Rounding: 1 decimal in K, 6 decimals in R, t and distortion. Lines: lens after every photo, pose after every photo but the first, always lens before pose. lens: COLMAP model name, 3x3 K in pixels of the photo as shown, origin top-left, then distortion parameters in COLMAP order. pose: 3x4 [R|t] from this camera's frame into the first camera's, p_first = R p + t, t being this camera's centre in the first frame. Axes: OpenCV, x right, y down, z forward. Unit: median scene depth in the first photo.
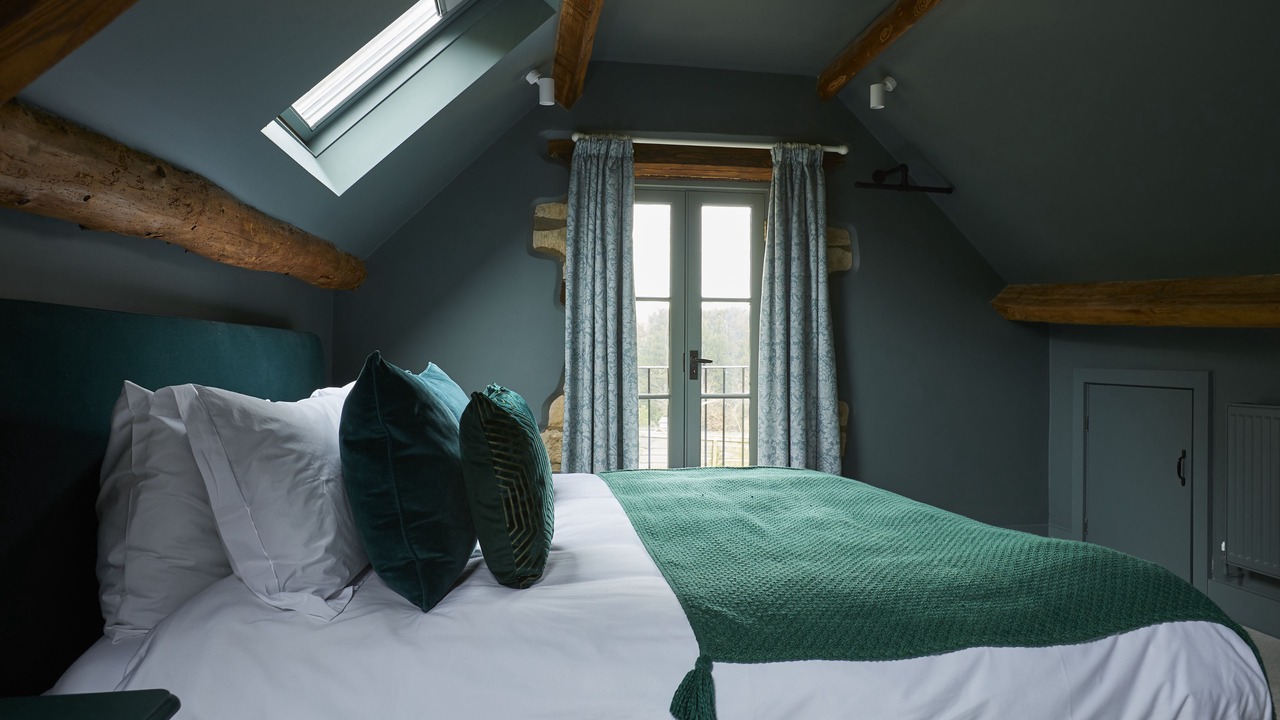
lens RADIAL K [[767.6, 0, 637.8], [0, 767.6, 355.7], [0, 0, 1]] dist [-0.025010, 0.001230]
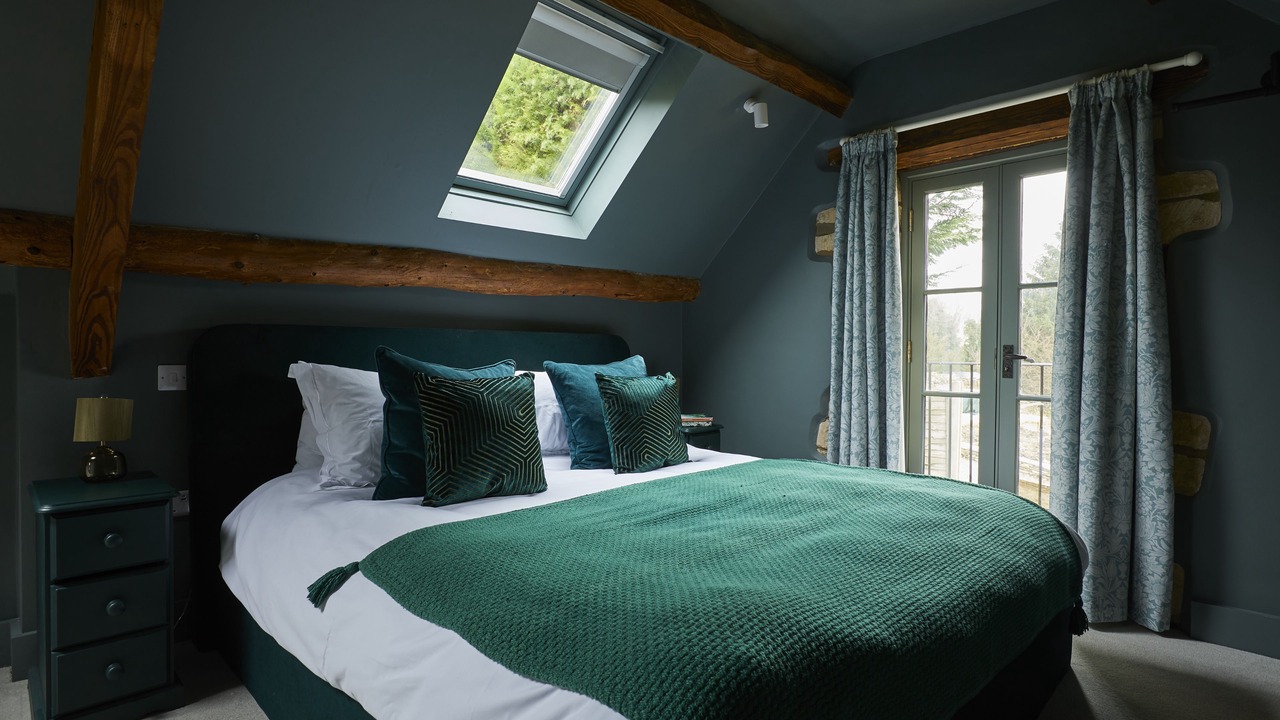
lens RADIAL K [[649.2, 0, 636.8], [0, 649.2, 355.3], [0, 0, 1]] dist [-0.010858, 0.000506]
pose [[0.599275, 0.003471, -0.800536, 0.464749], [-0.001859, 0.999994, 0.002944, 0.004005], [0.800541, -0.000275, 0.599277, 0.245456]]
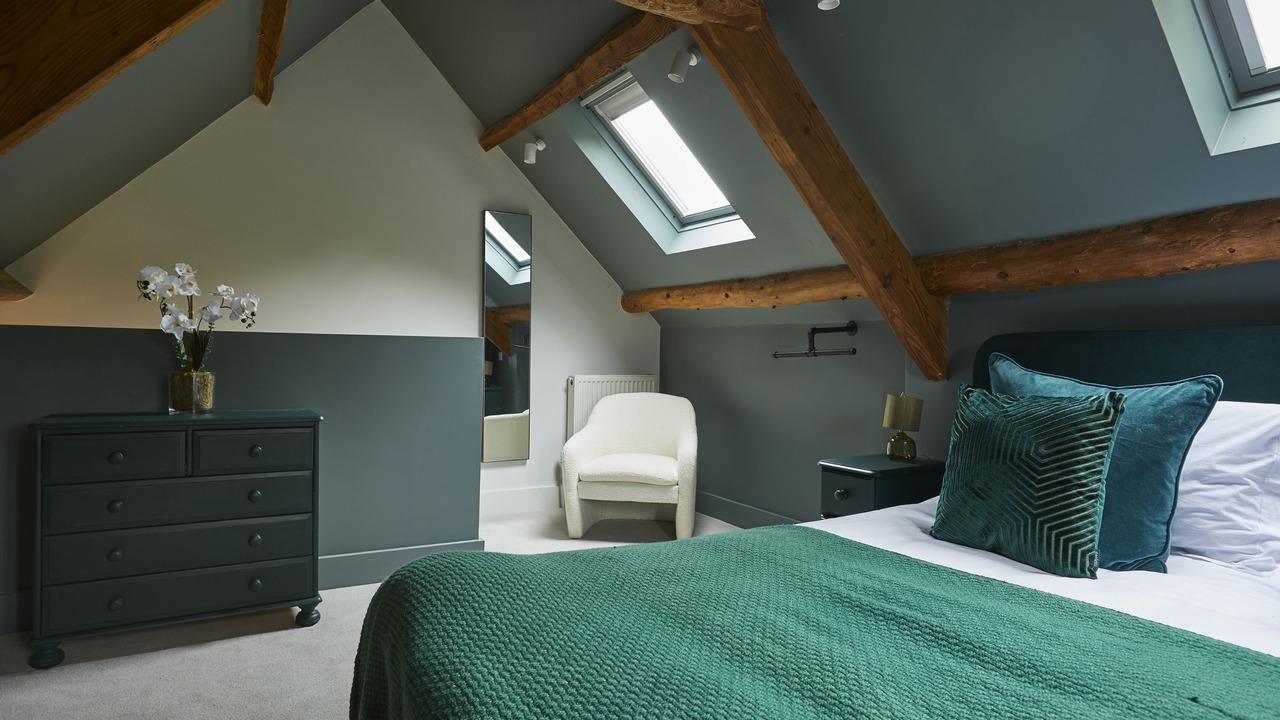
lens RADIAL K [[731.3, 0, 657.6], [0, 731.3, 364.1], [0, 0, 1]] dist [0.000766, 0.001777]
pose [[-0.907869, -0.006259, -0.419207, 0.338449], [-0.012082, 0.999864, 0.011237, 0.002124], [0.419080, 0.015267, -0.907821, 0.816039]]
